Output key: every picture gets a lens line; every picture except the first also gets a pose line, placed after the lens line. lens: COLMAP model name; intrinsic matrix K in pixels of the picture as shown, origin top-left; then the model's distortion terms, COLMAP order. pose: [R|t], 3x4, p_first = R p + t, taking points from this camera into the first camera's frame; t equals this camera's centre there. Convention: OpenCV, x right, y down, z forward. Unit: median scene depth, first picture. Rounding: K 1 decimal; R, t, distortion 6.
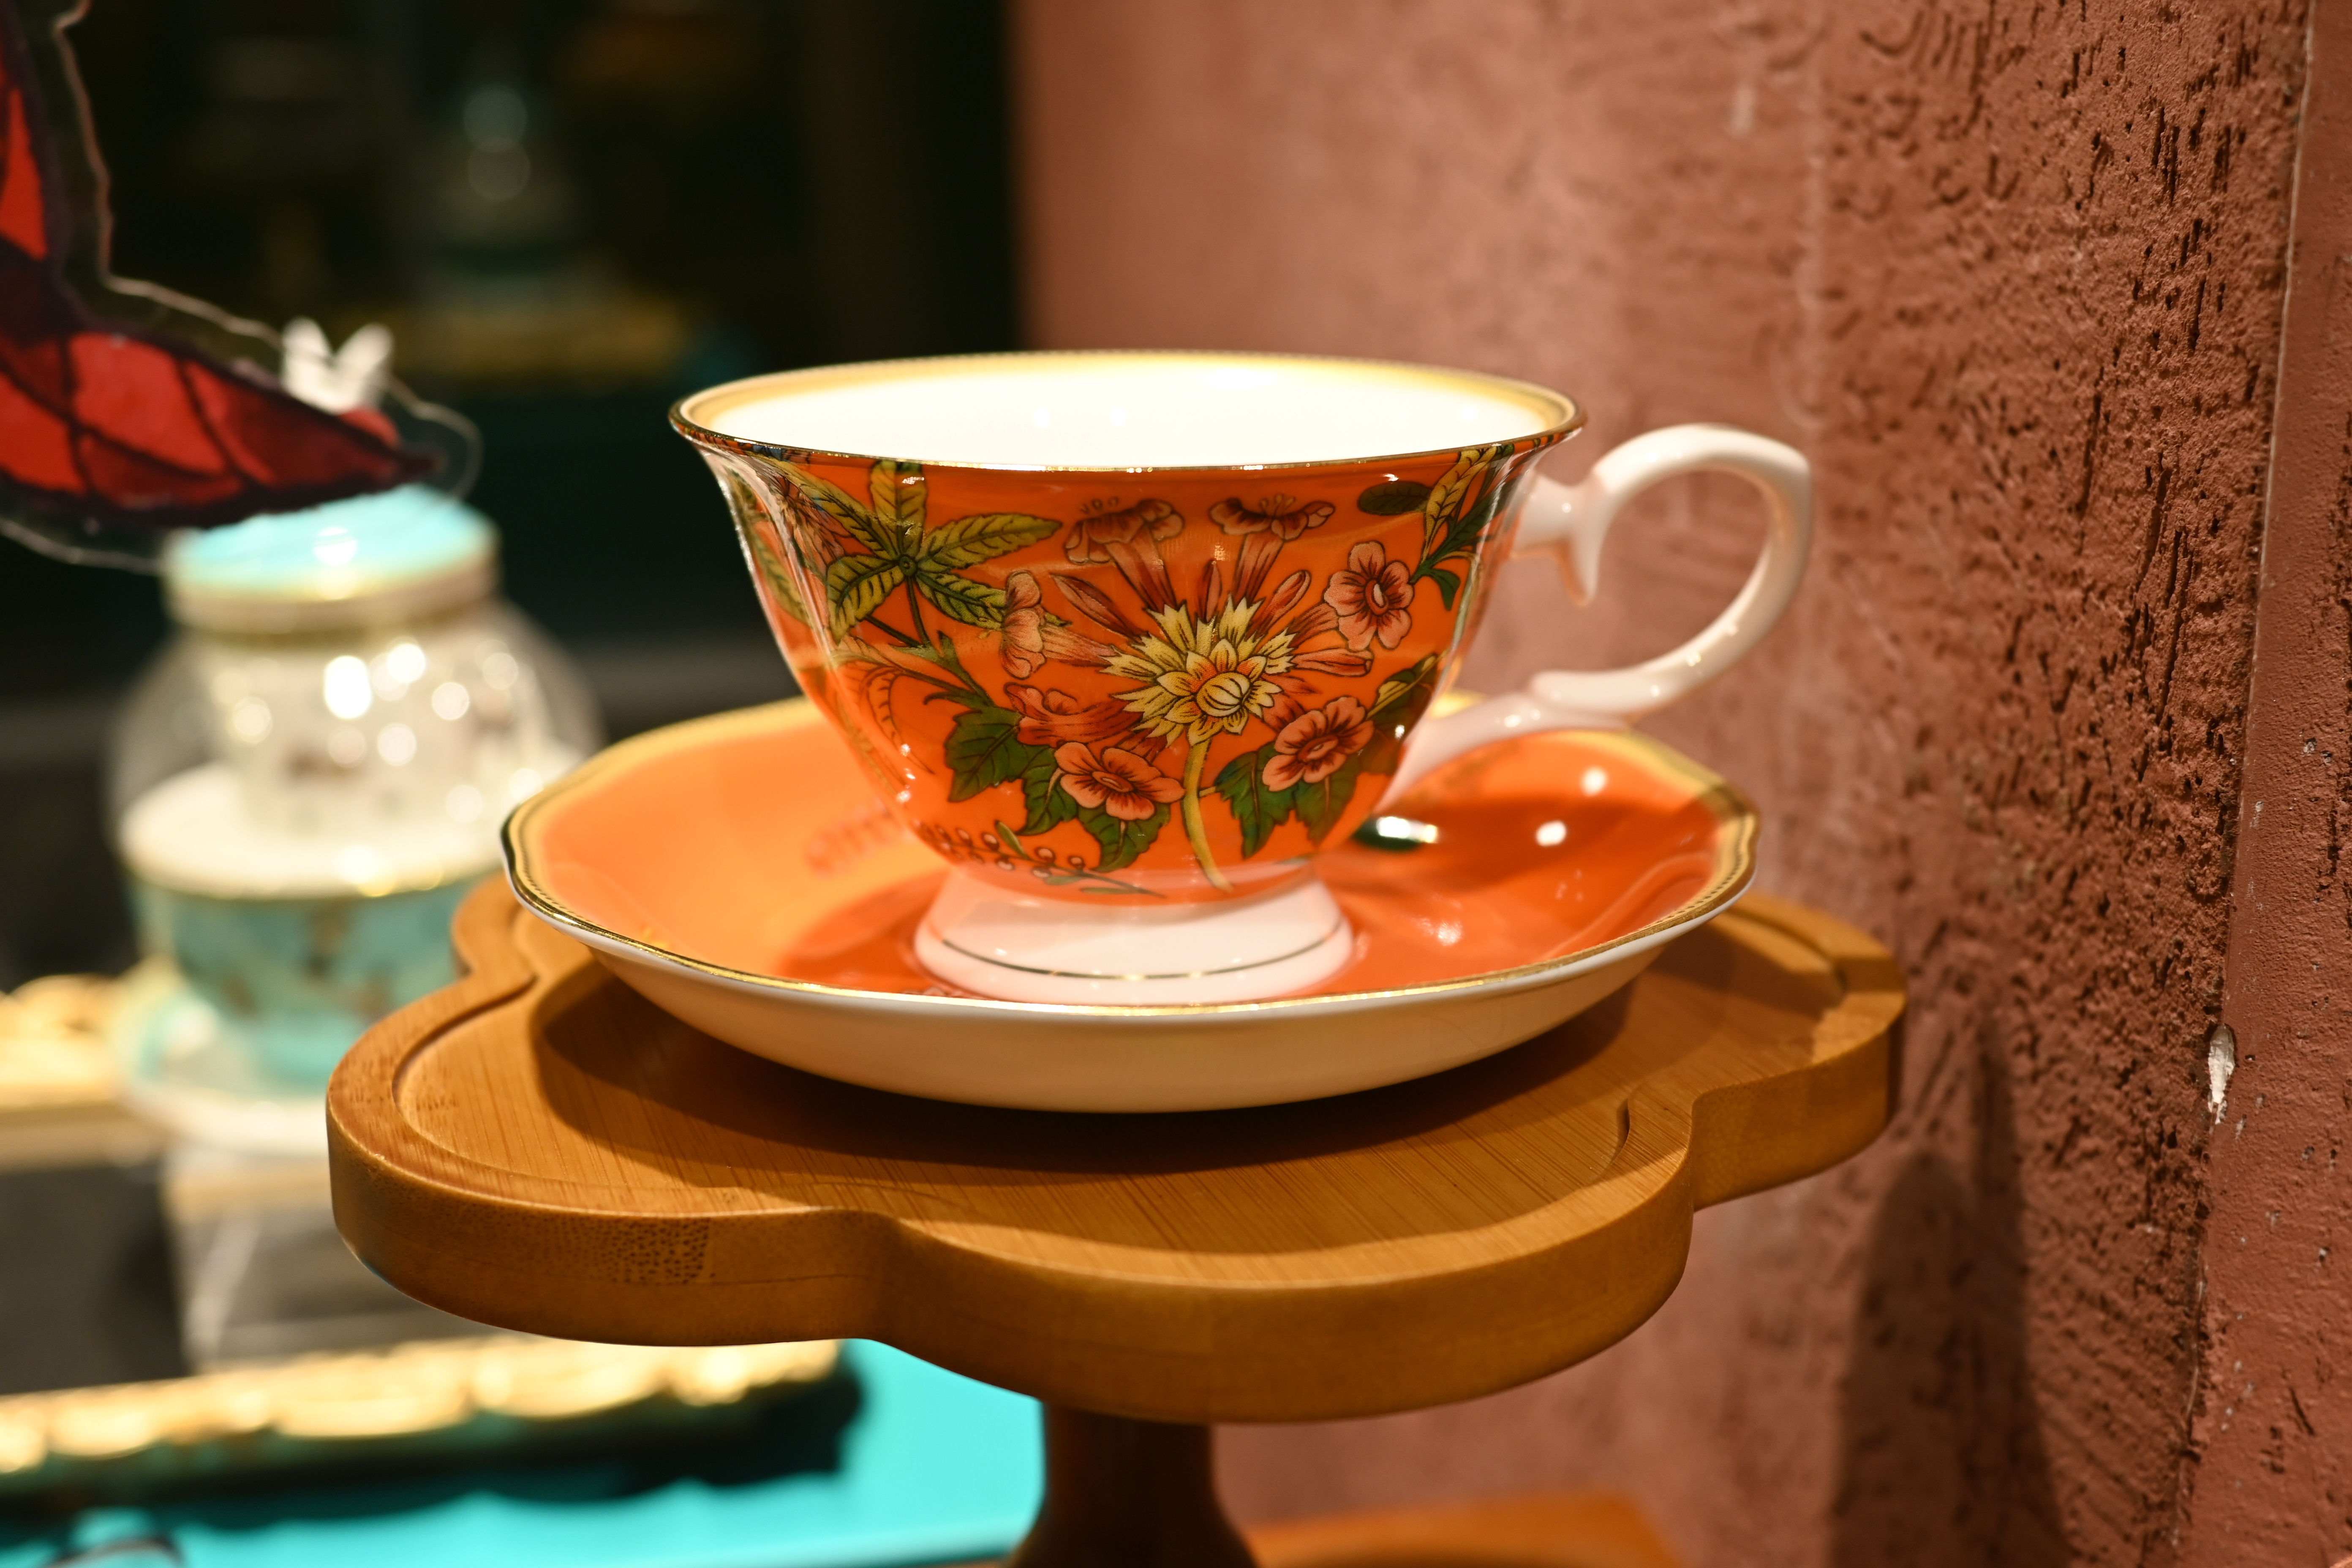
lens RADIAL K [[2878.7, 0, 1174.7], [0, 2878.7, 787.2], [0, 0, 1]] dist [0.002147, 0.000000]
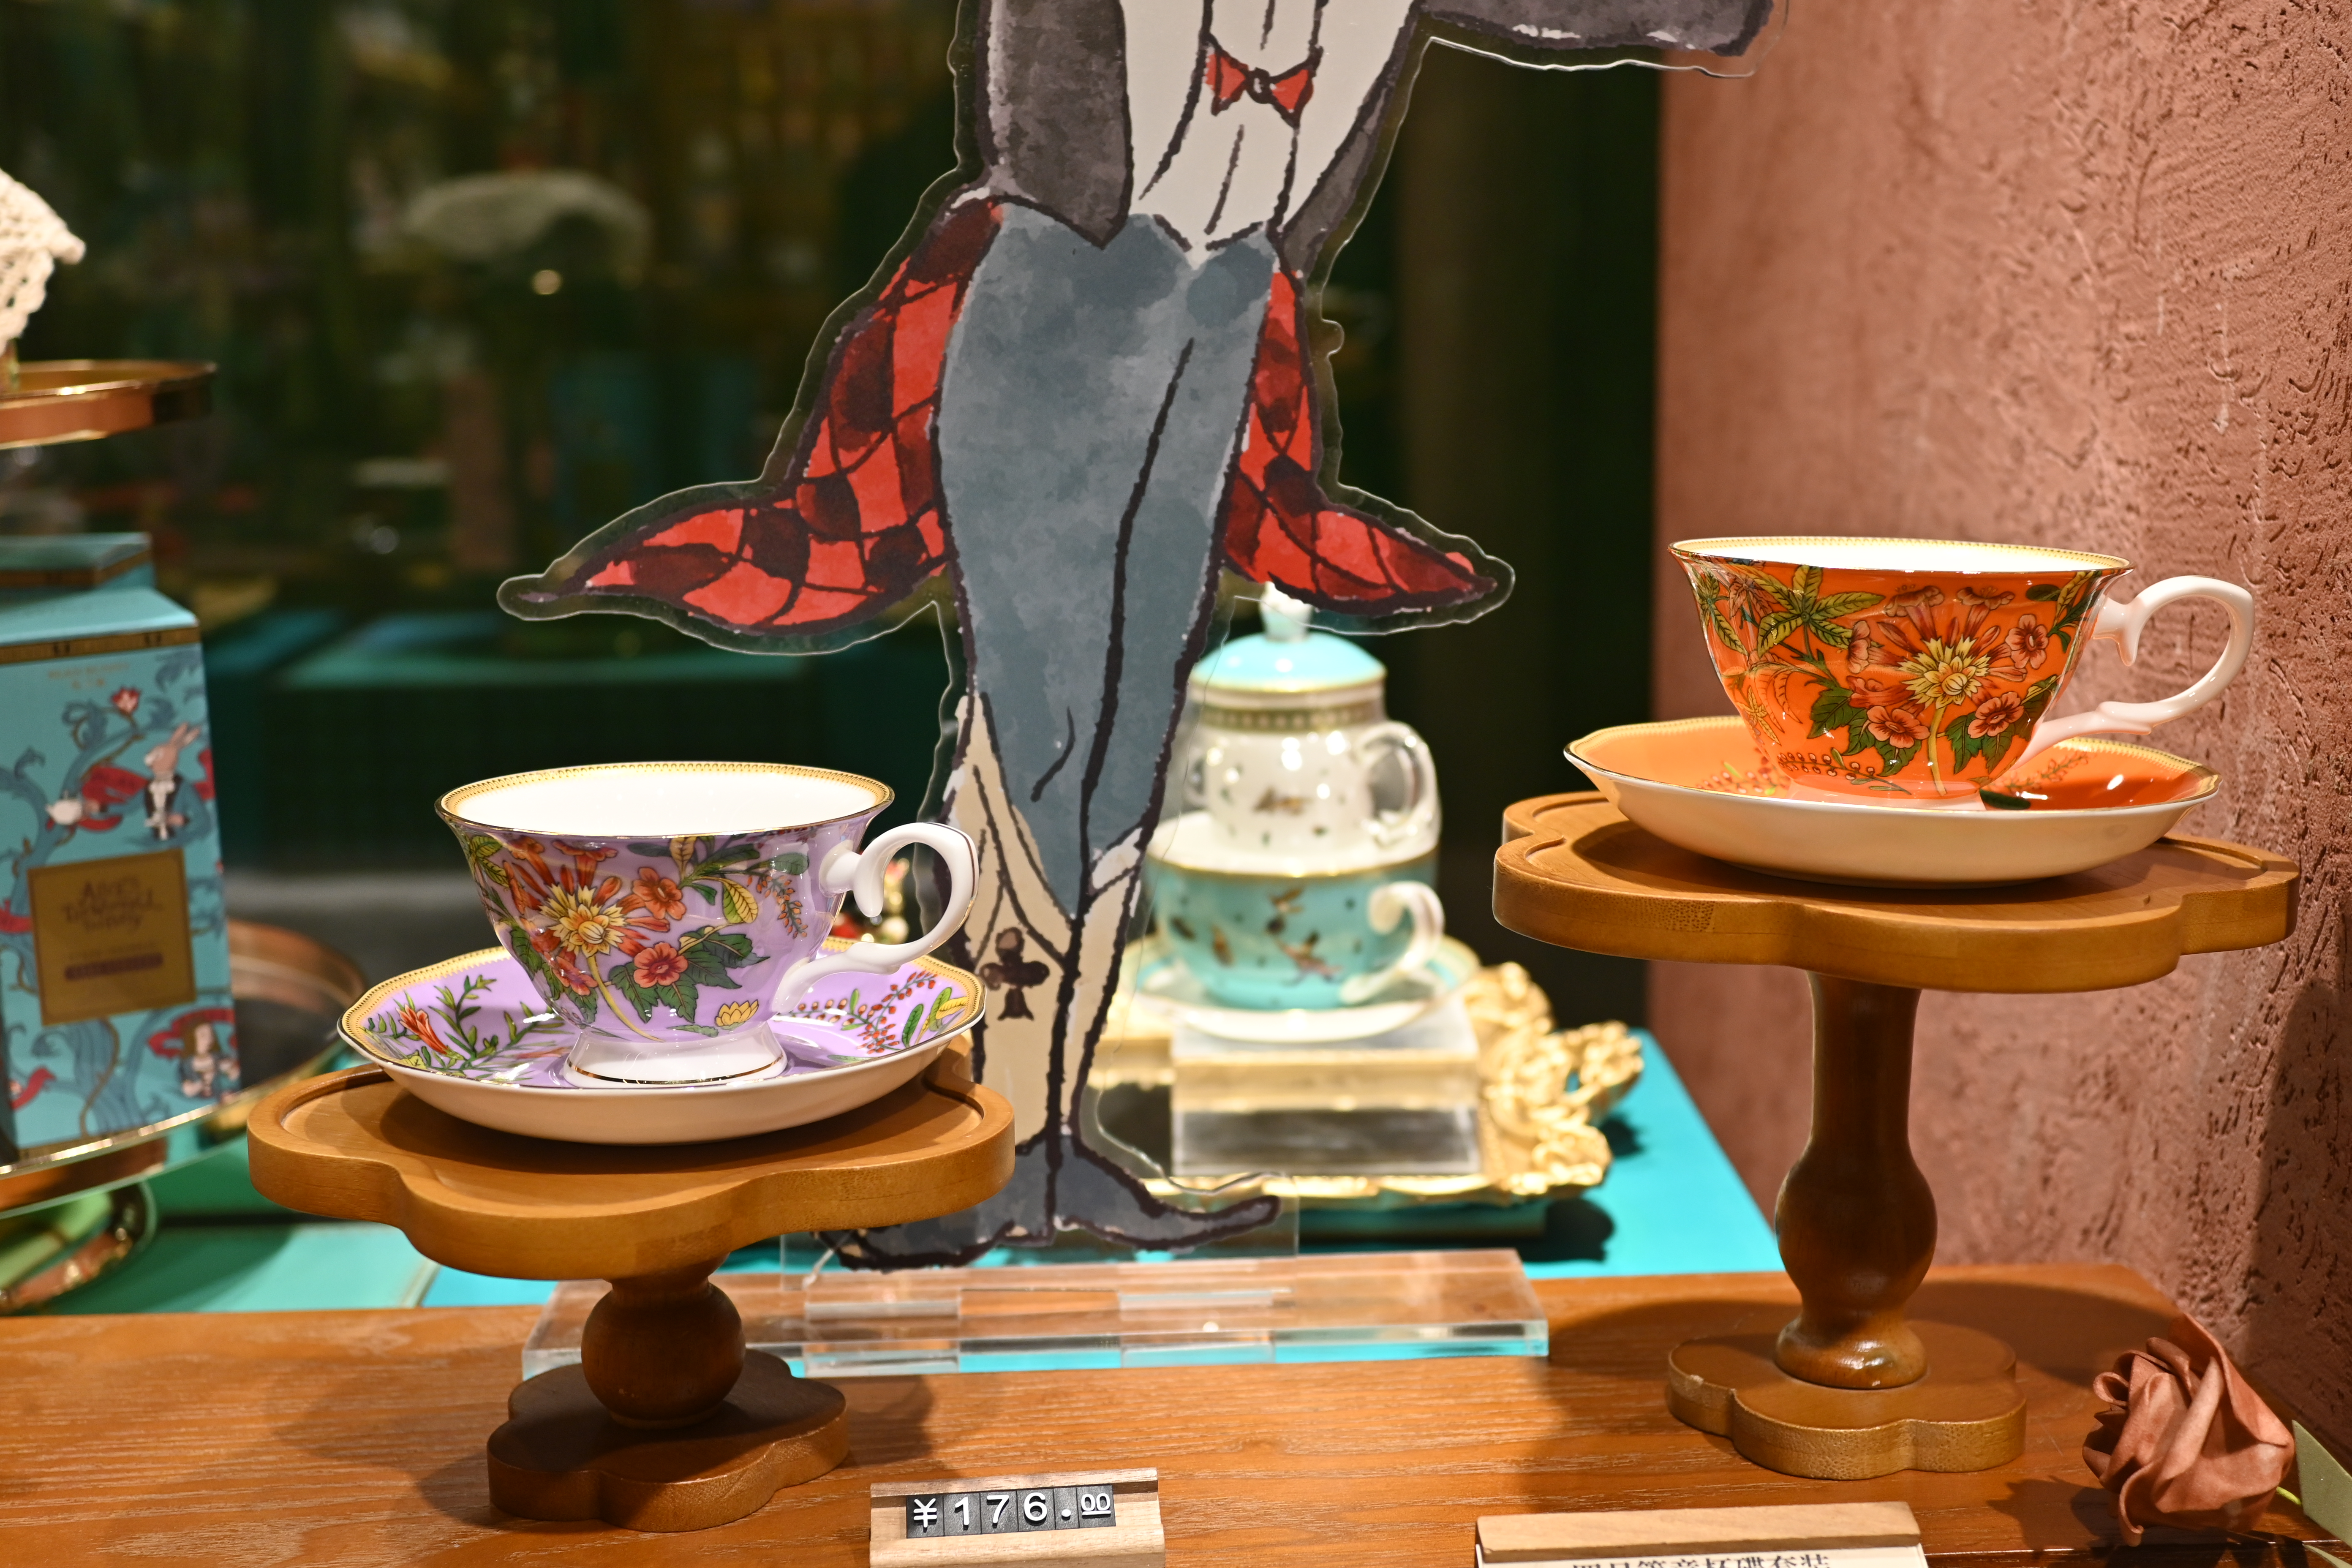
lens RADIAL K [[2878.7, 0, 1175.3], [0, 2878.7, 778.5], [0, 0, 1]] dist [0.002147, 0.000000]
pose [[0.986687, 0.044756, -0.156351, -0.188822], [-0.060465, 0.993426, -0.097204, 0.244051], [0.150972, 0.105363, 0.982907, -1.014183]]
